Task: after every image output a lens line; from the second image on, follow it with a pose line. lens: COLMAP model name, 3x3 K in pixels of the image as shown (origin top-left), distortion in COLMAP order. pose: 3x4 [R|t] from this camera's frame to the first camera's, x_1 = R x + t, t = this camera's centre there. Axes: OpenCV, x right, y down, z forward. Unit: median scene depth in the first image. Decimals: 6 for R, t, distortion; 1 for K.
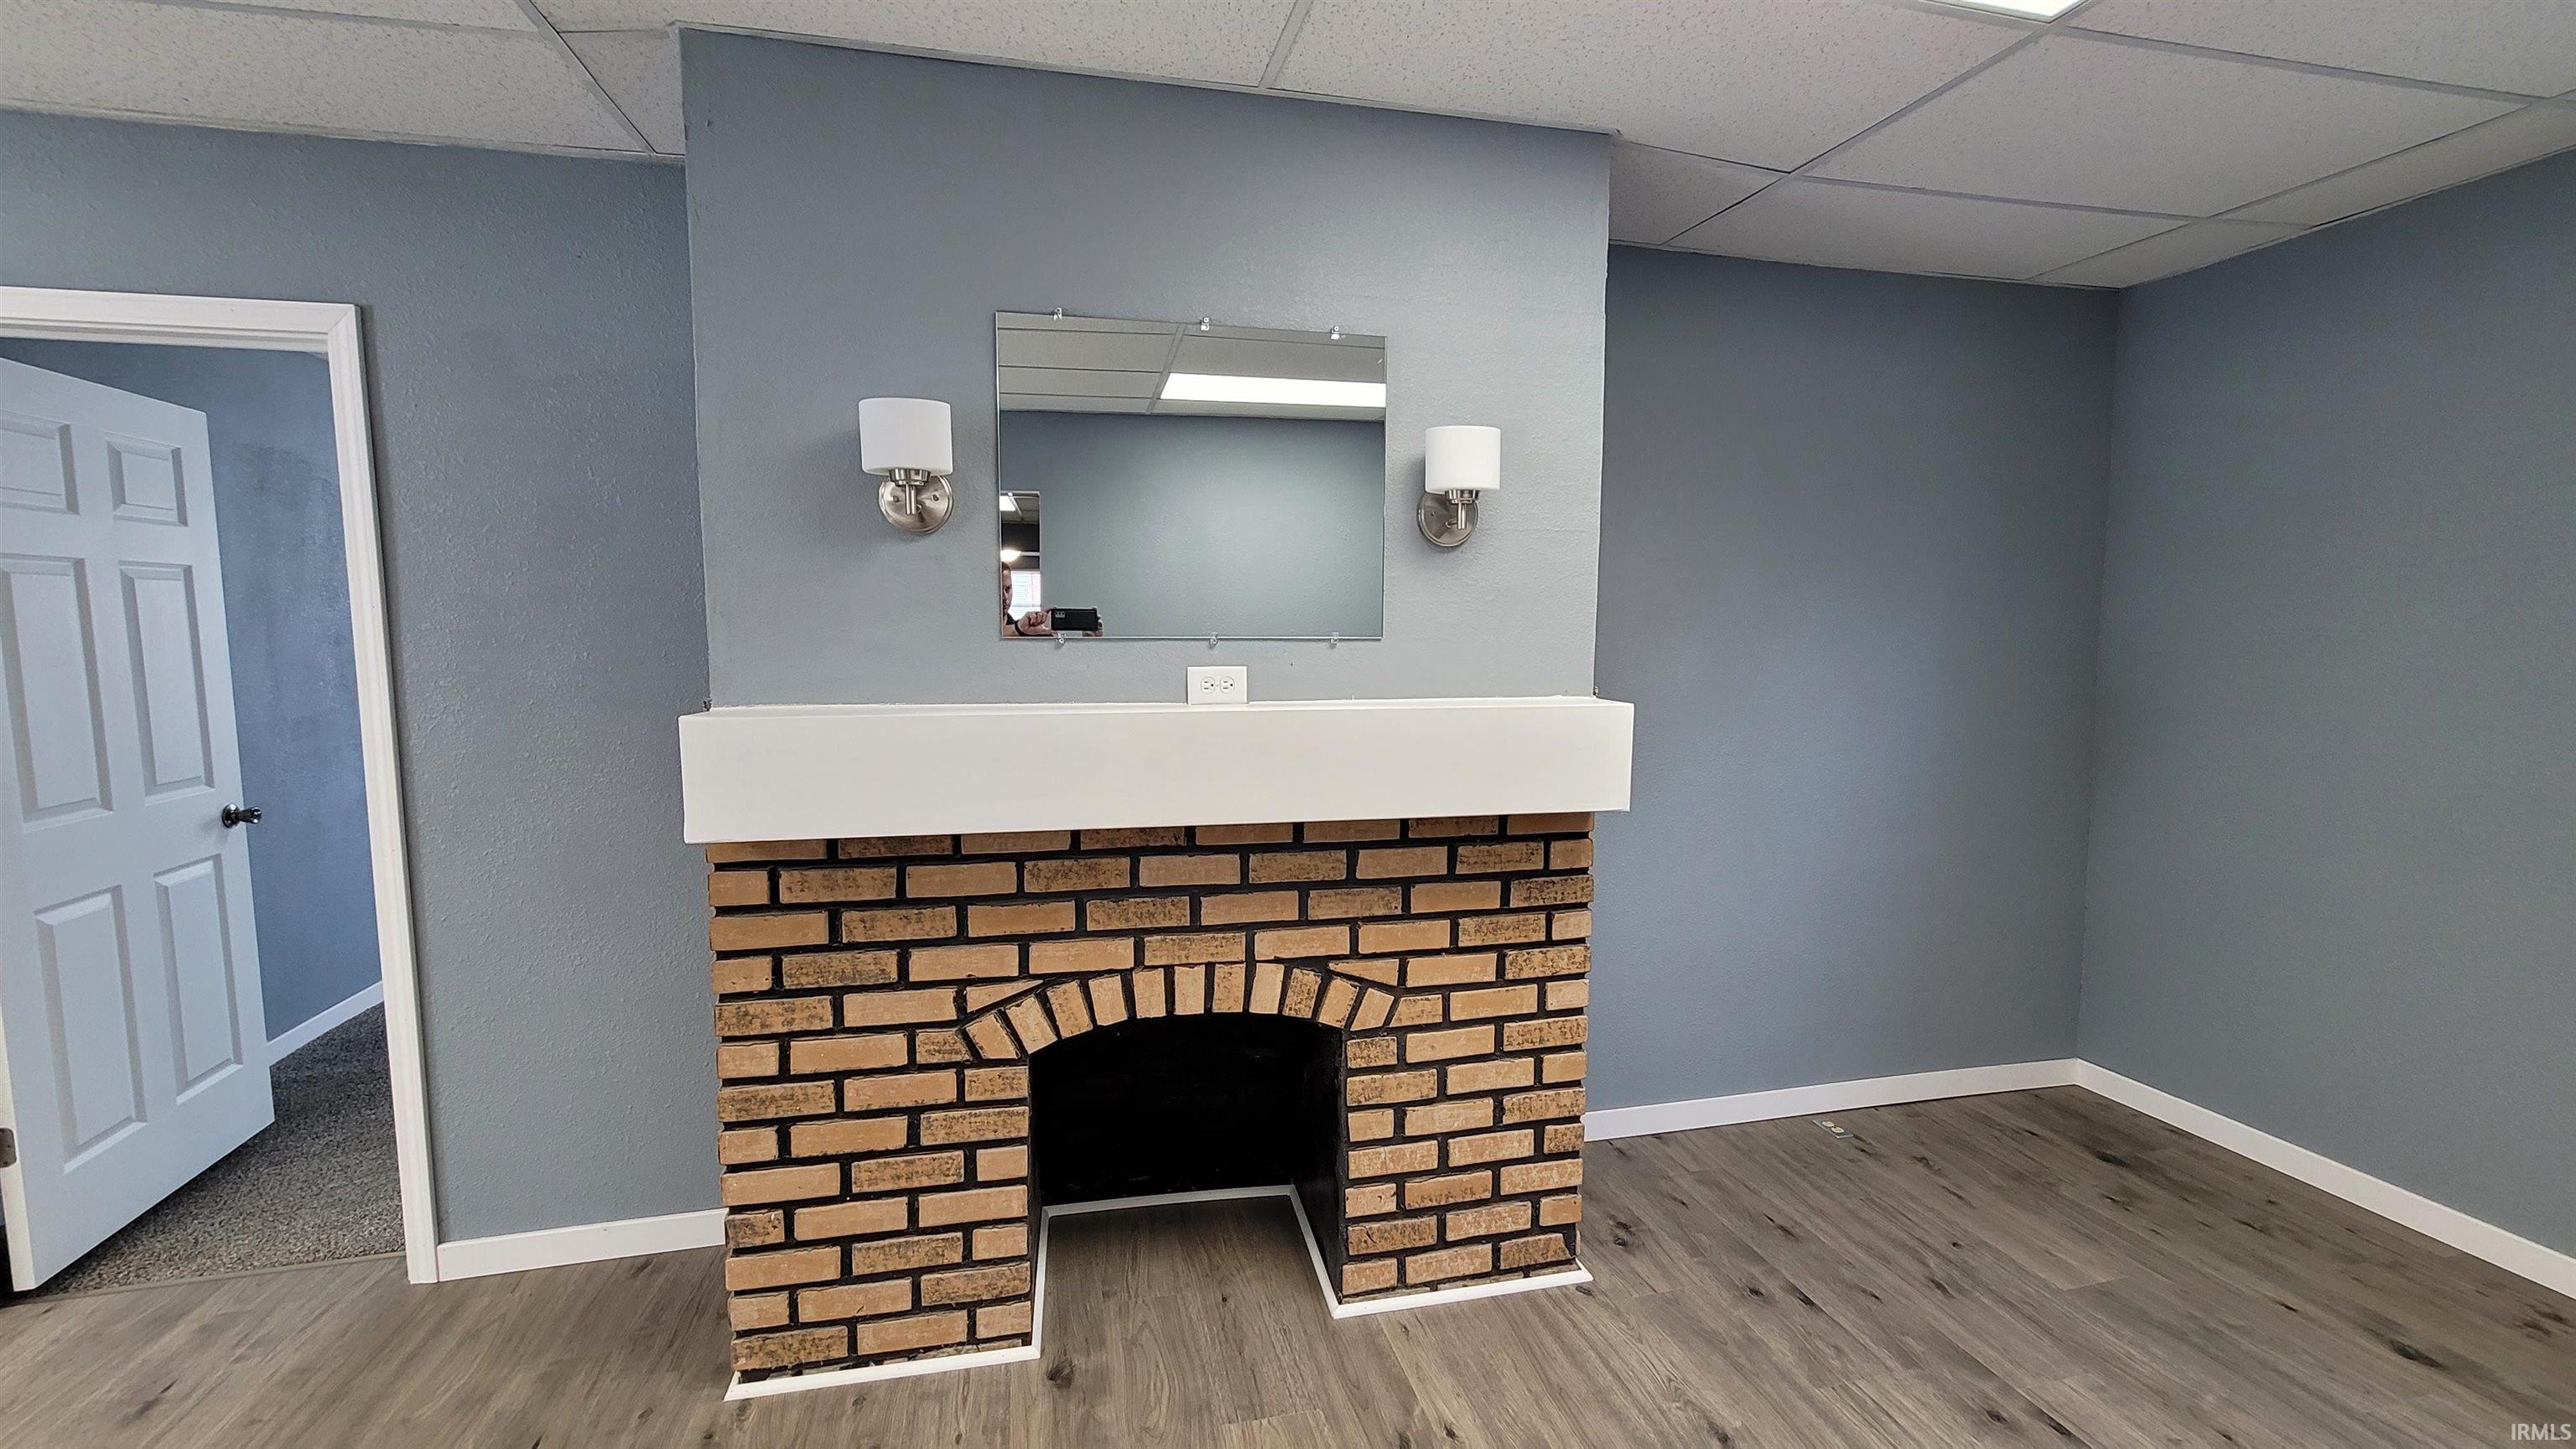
lens RADIAL K [[1048.8, 0, 1271.6], [0, 1048.8, 718.5], [0, 0, 1]] dist [0.004319, 0.000459]
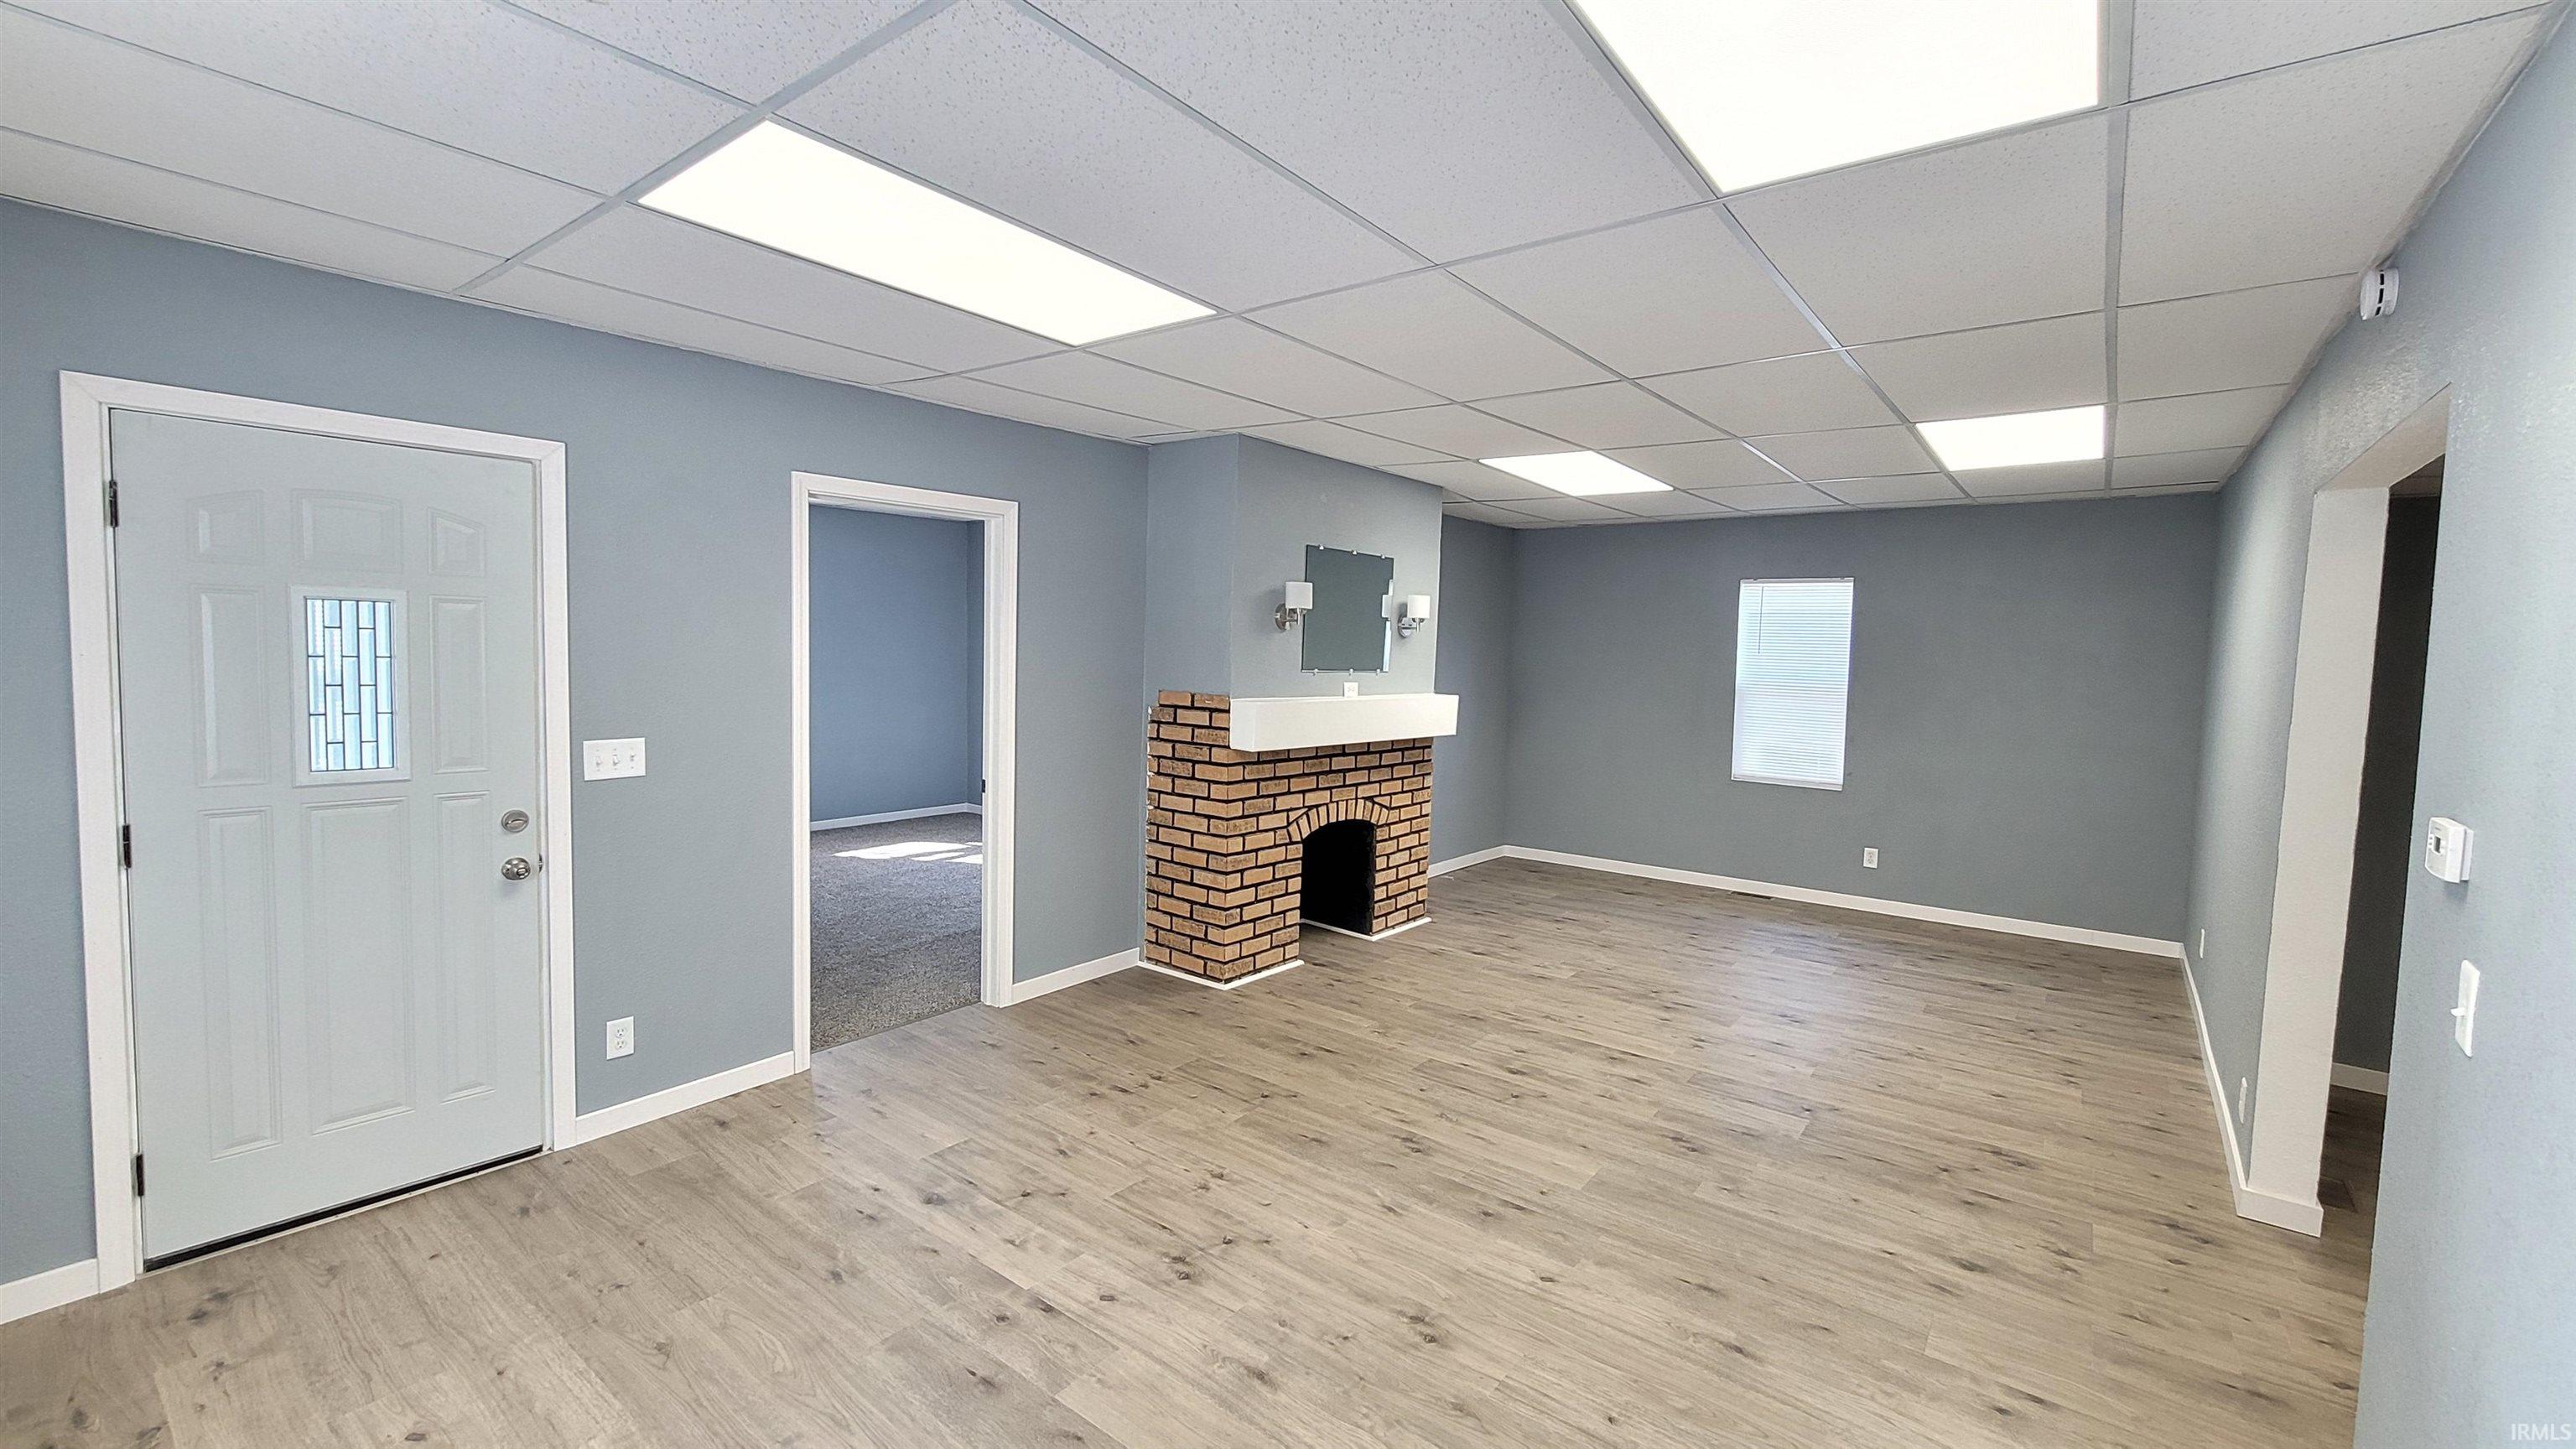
lens RADIAL K [[1048.8, 0, 1300.8], [0, 1048.8, 721.3], [0, 0, 1]] dist [0.004319, 0.000459]
pose [[0.776589, -0.025428, 0.629495, -1.711752], [0.030691, 0.999526, 0.002511, 0.033742], [-0.629260, 0.017370, 0.777001, -0.889555]]
